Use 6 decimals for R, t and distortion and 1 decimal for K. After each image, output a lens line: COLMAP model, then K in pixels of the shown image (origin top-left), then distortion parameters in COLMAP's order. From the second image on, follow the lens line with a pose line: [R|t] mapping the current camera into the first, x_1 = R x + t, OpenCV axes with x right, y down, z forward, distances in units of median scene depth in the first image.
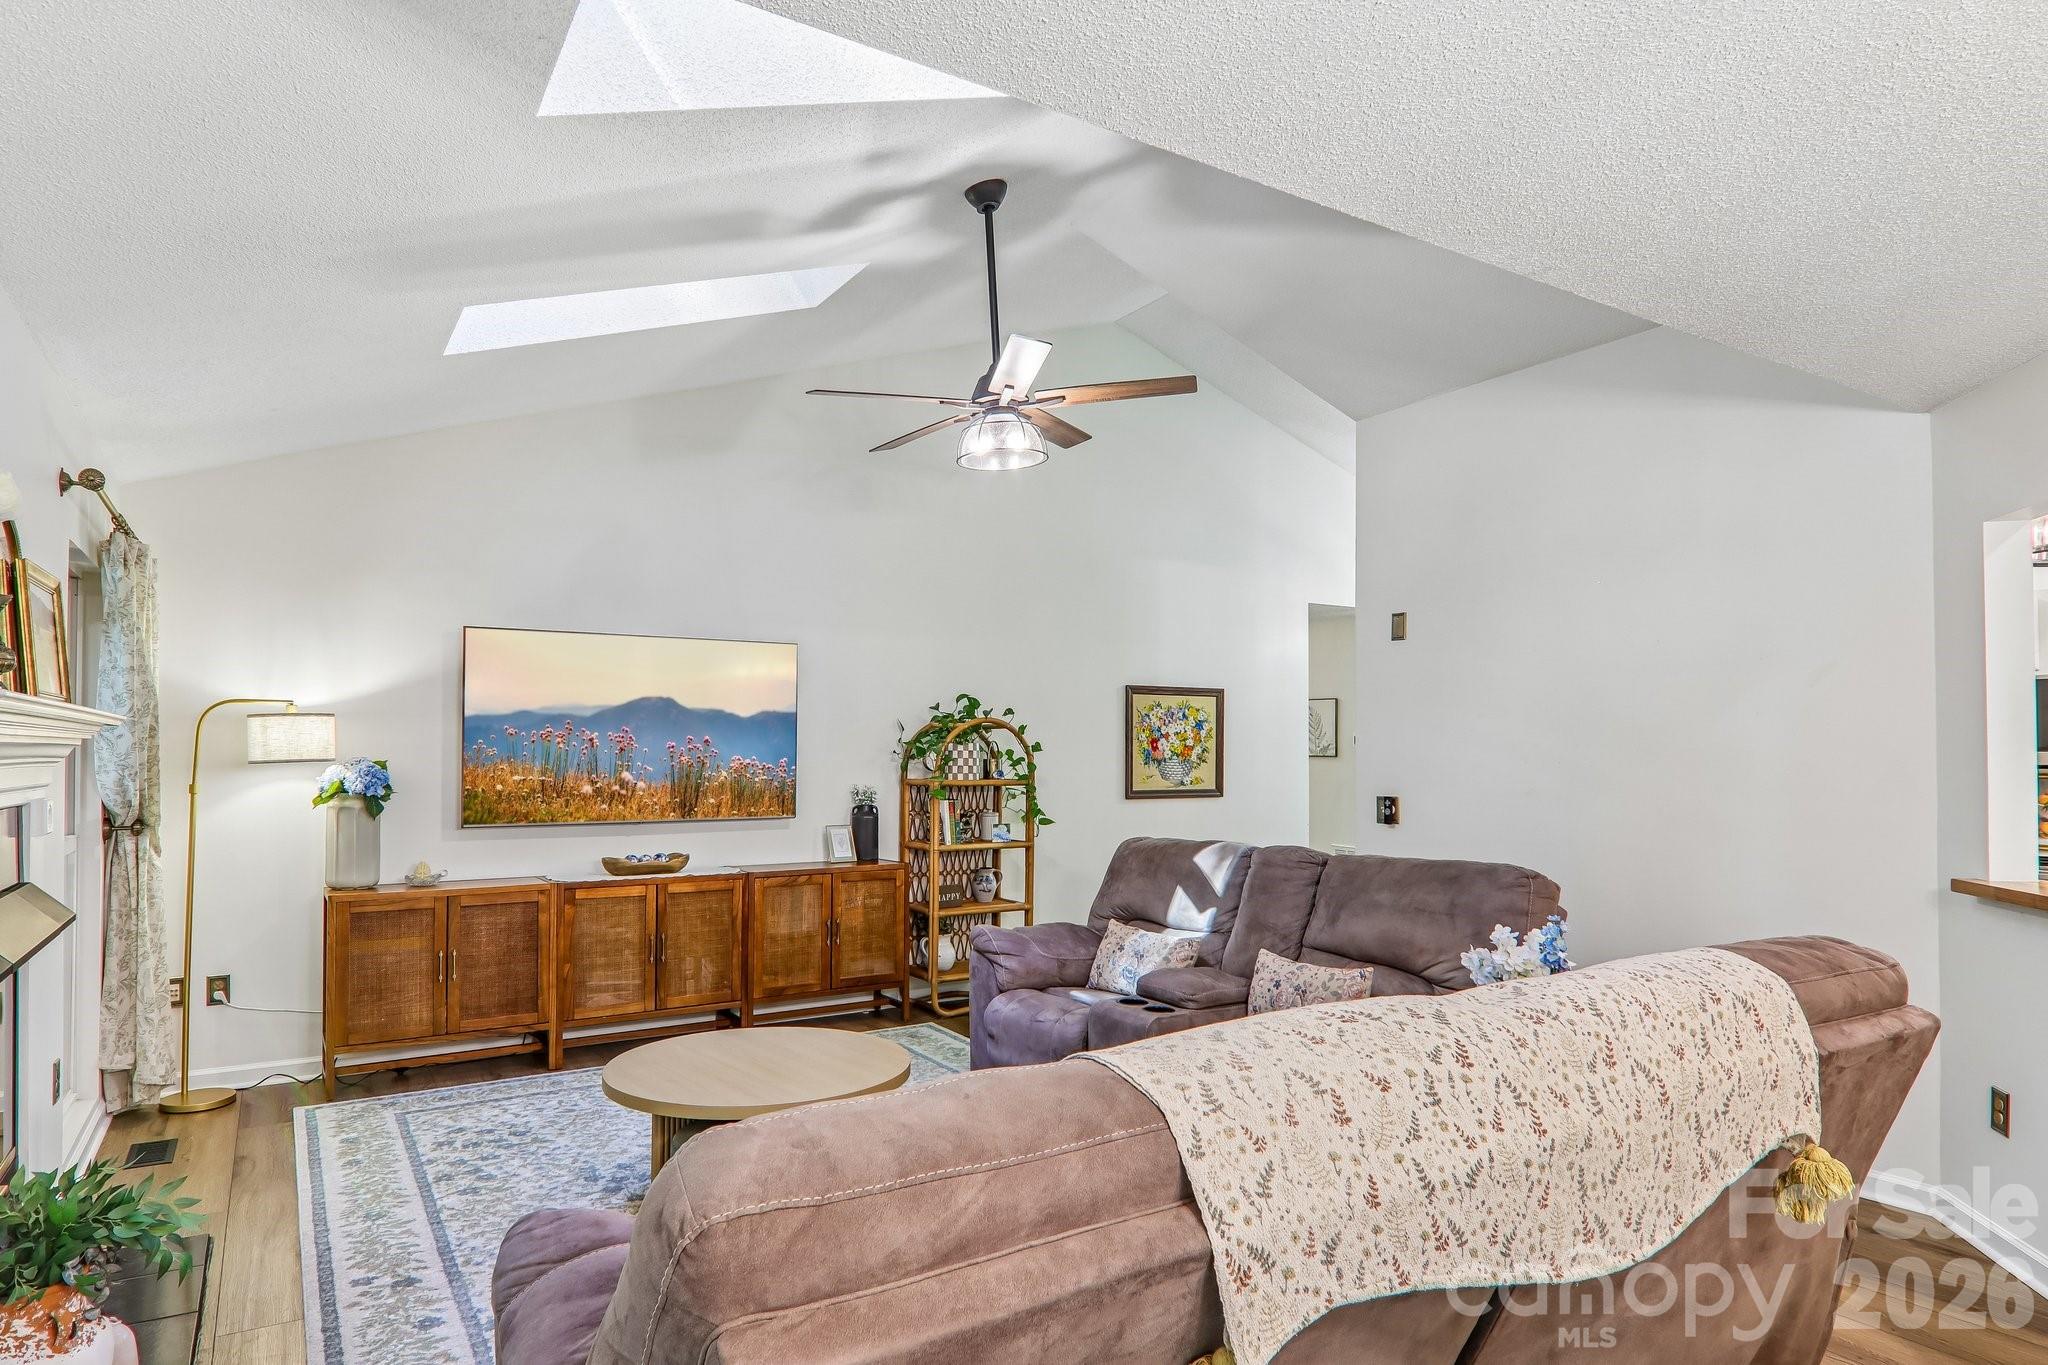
lens RADIAL K [[1145.7, 0, 1018.9], [0, 1145.7, 733.1], [0, 0, 1]] dist [0.005487, -0.000383]
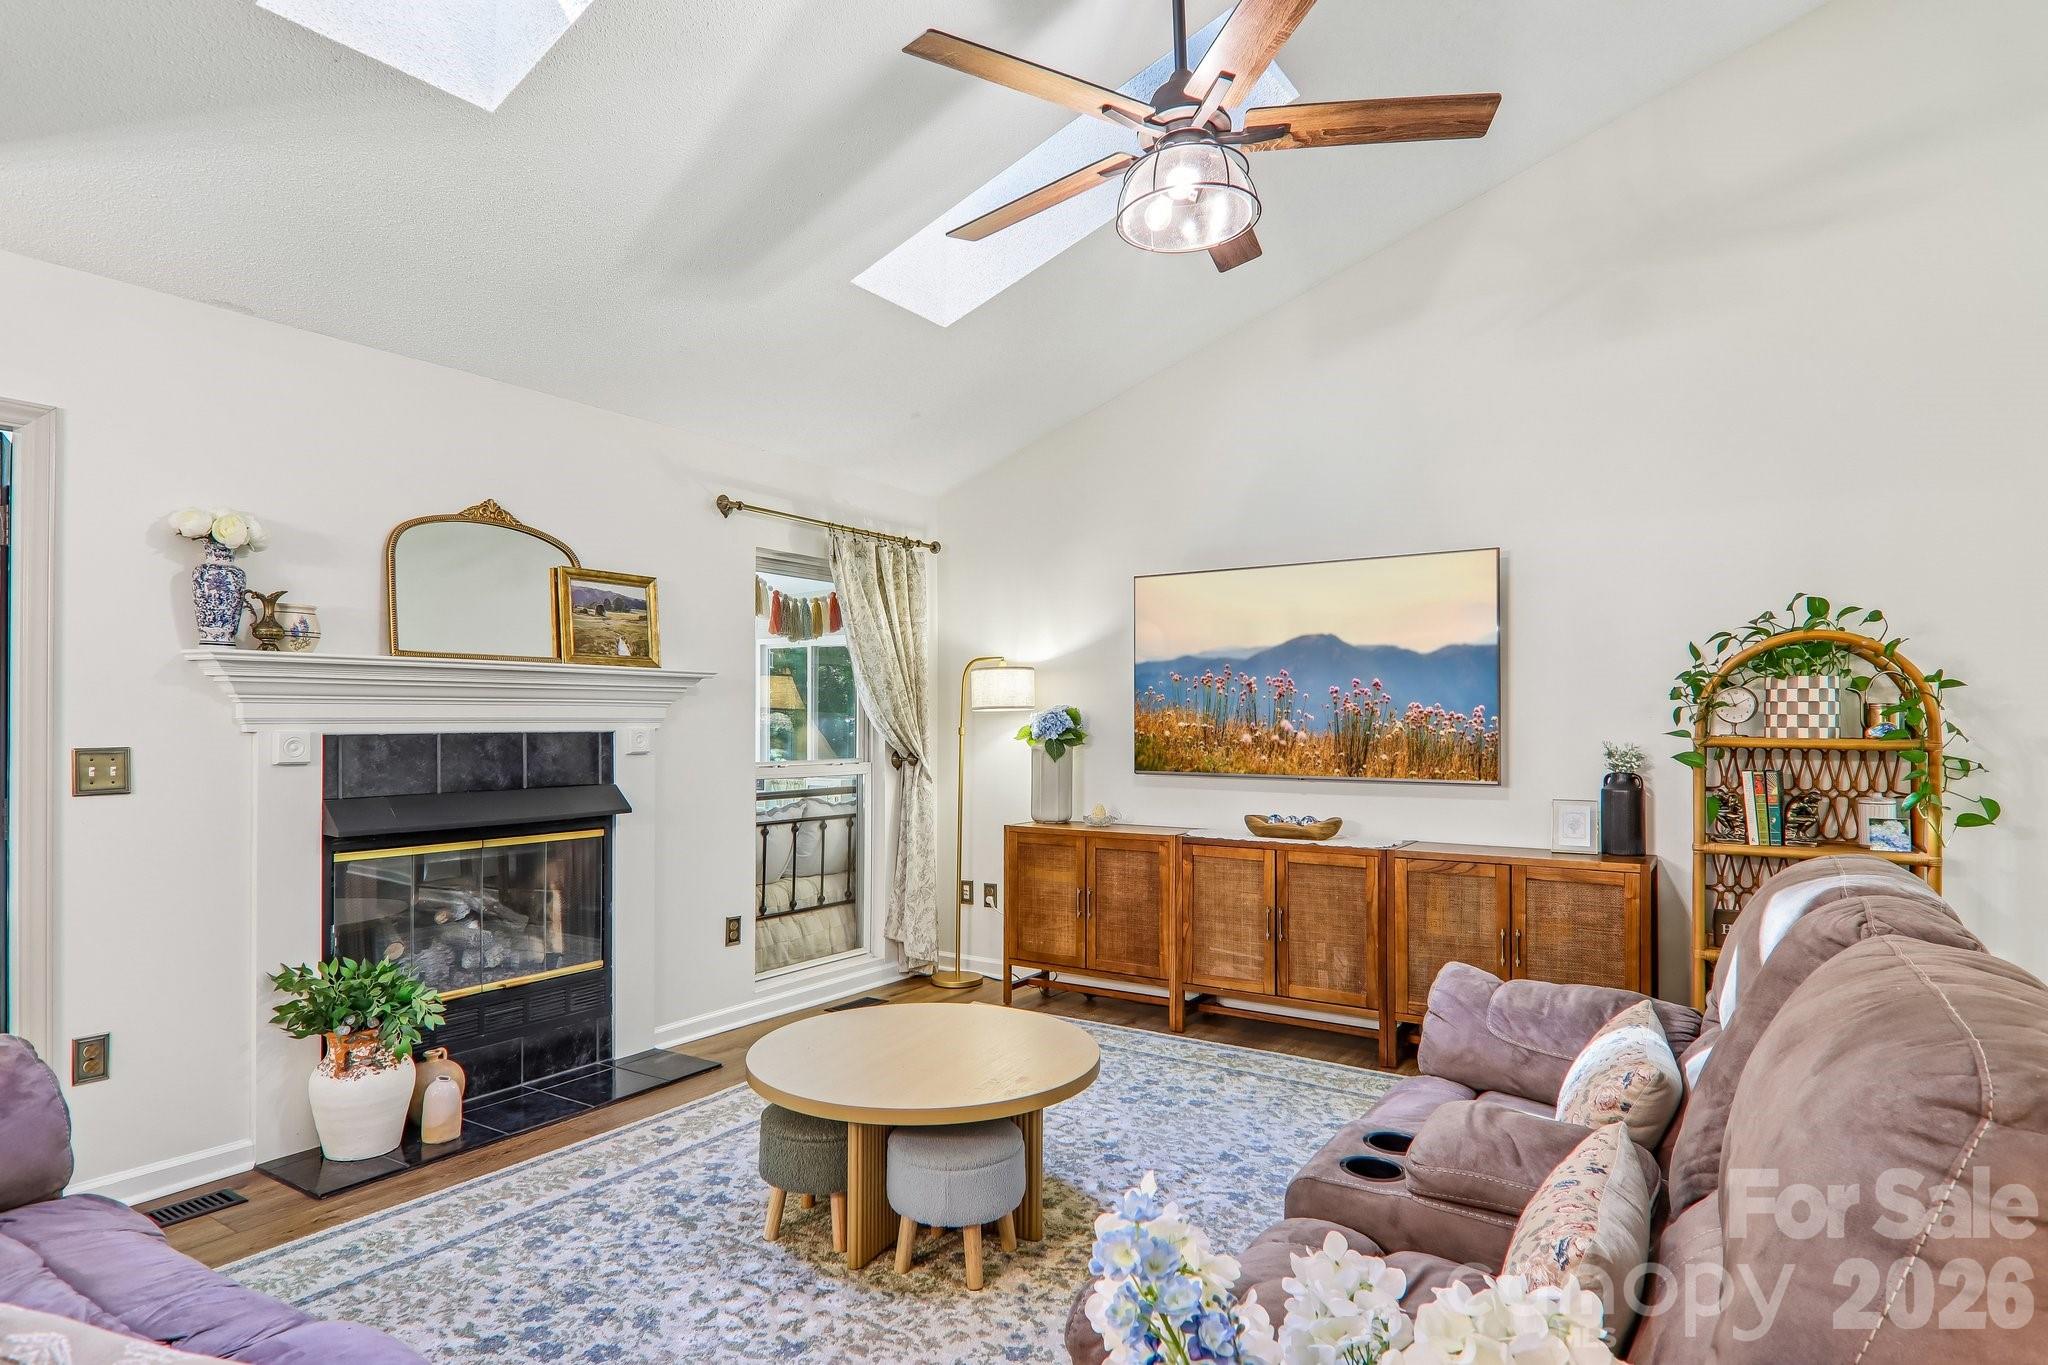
lens RADIAL K [[1145.1, 0, 1027.7], [0, 1145.1, 705.9], [0, 0, 1]] dist [0.014532, -0.000734]
pose [[0.423377, -0.007322, -0.905924, 0.378871], [0.017464, 0.999847, 0.000081, 0.020124], [0.905785, -0.015856, 0.423440, 0.459471]]
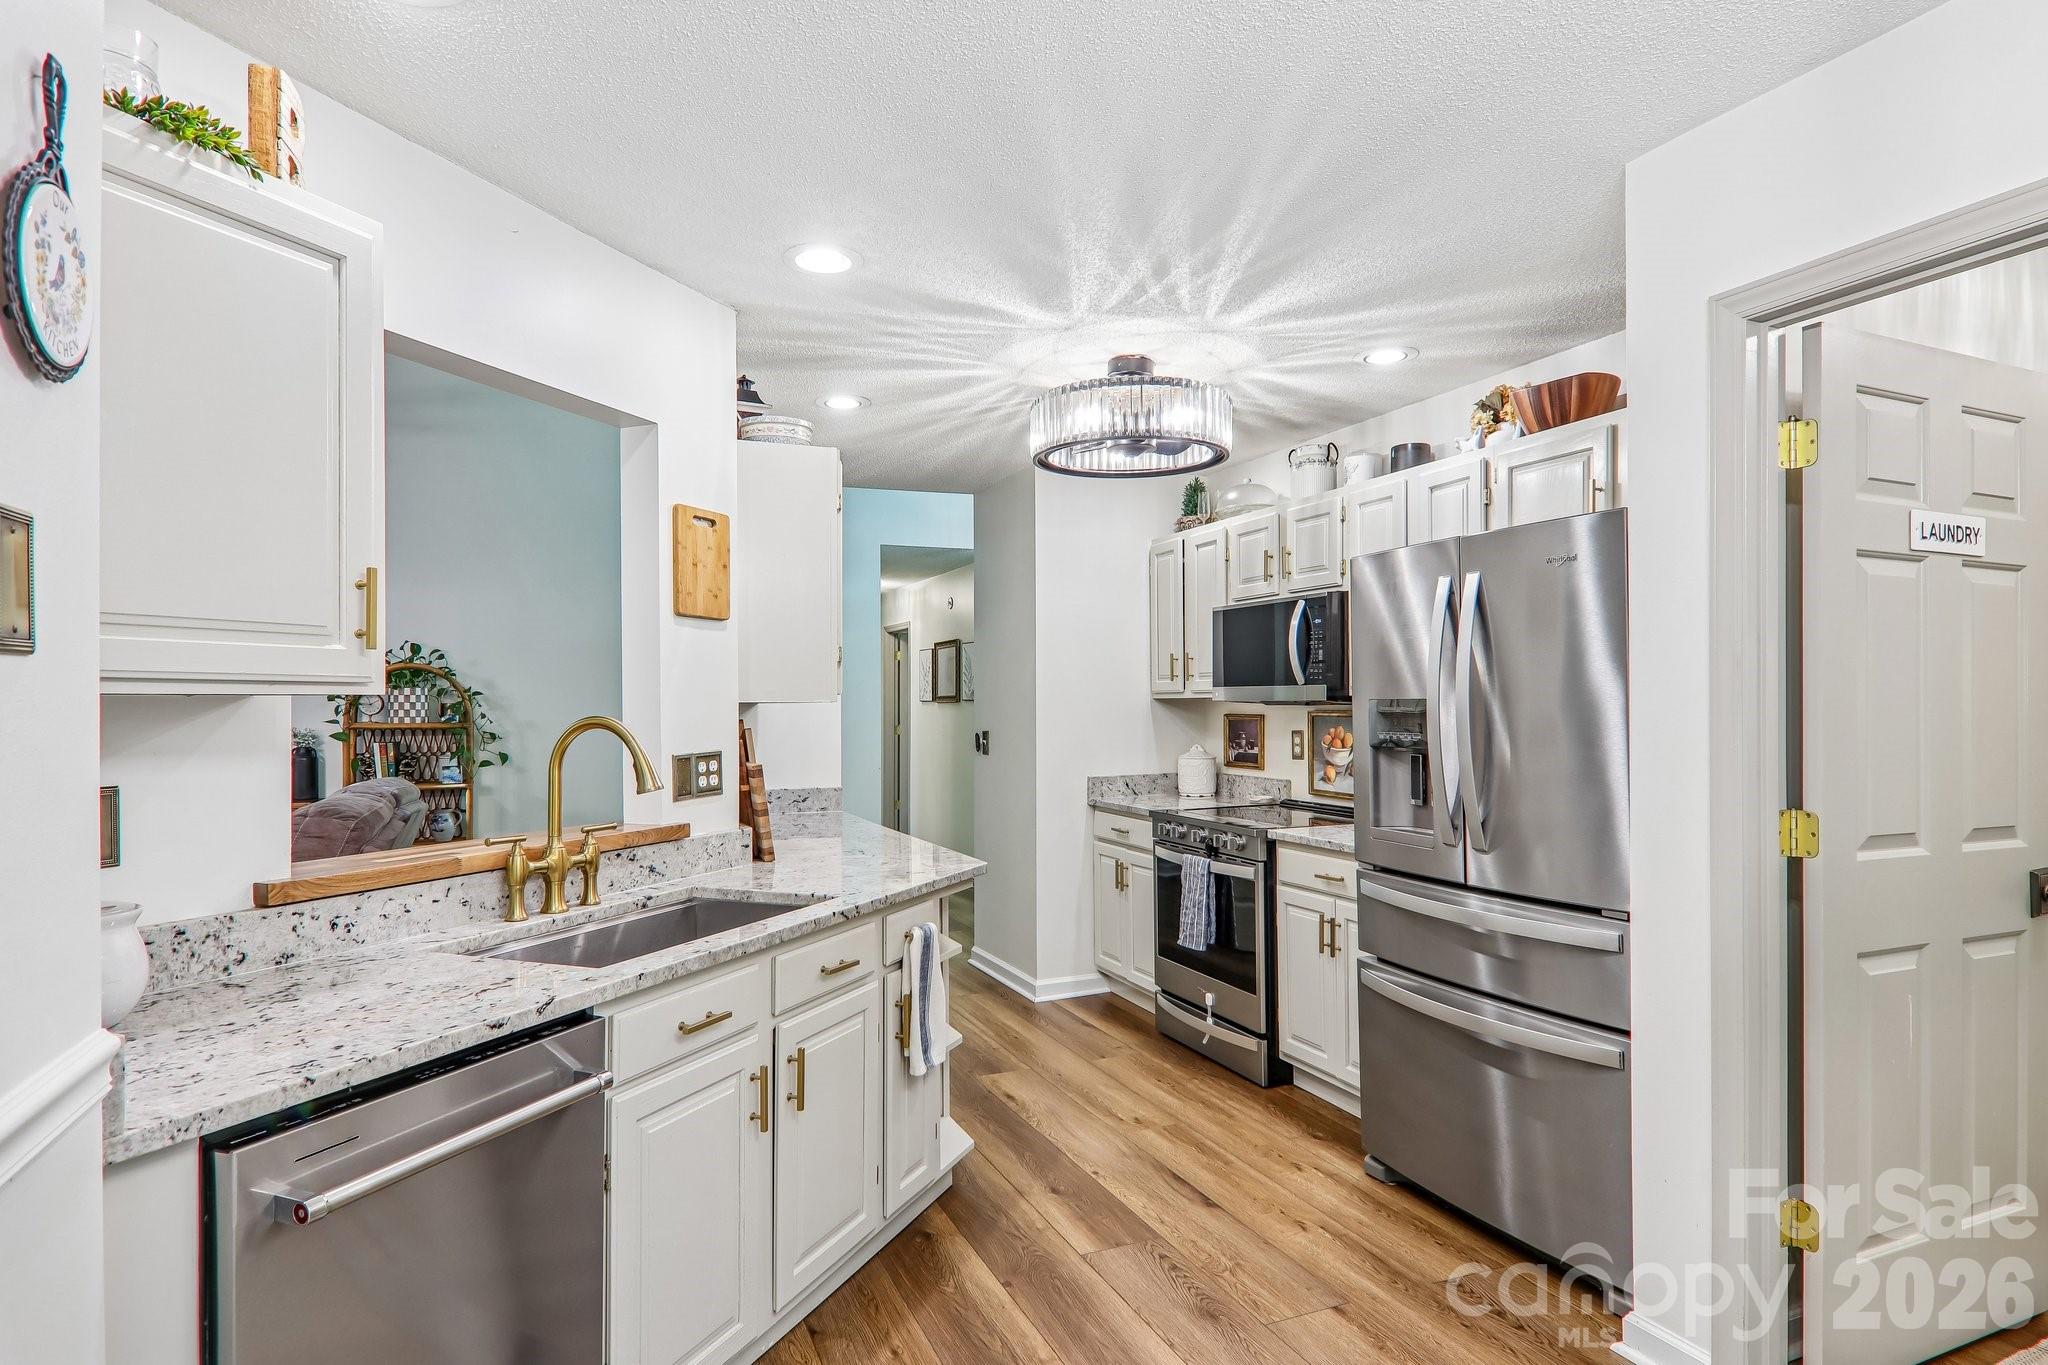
lens RADIAL K [[1145.1, 0, 1027.7], [0, 1145.1, 705.9], [0, 0, 1]] dist [0.014532, -0.000734]
pose [[0.986593, -0.001034, -0.163195, 0.796581], [0.005055, 0.999694, 0.024225, 0.003309], [0.163120, -0.024725, 0.986296, 0.079503]]
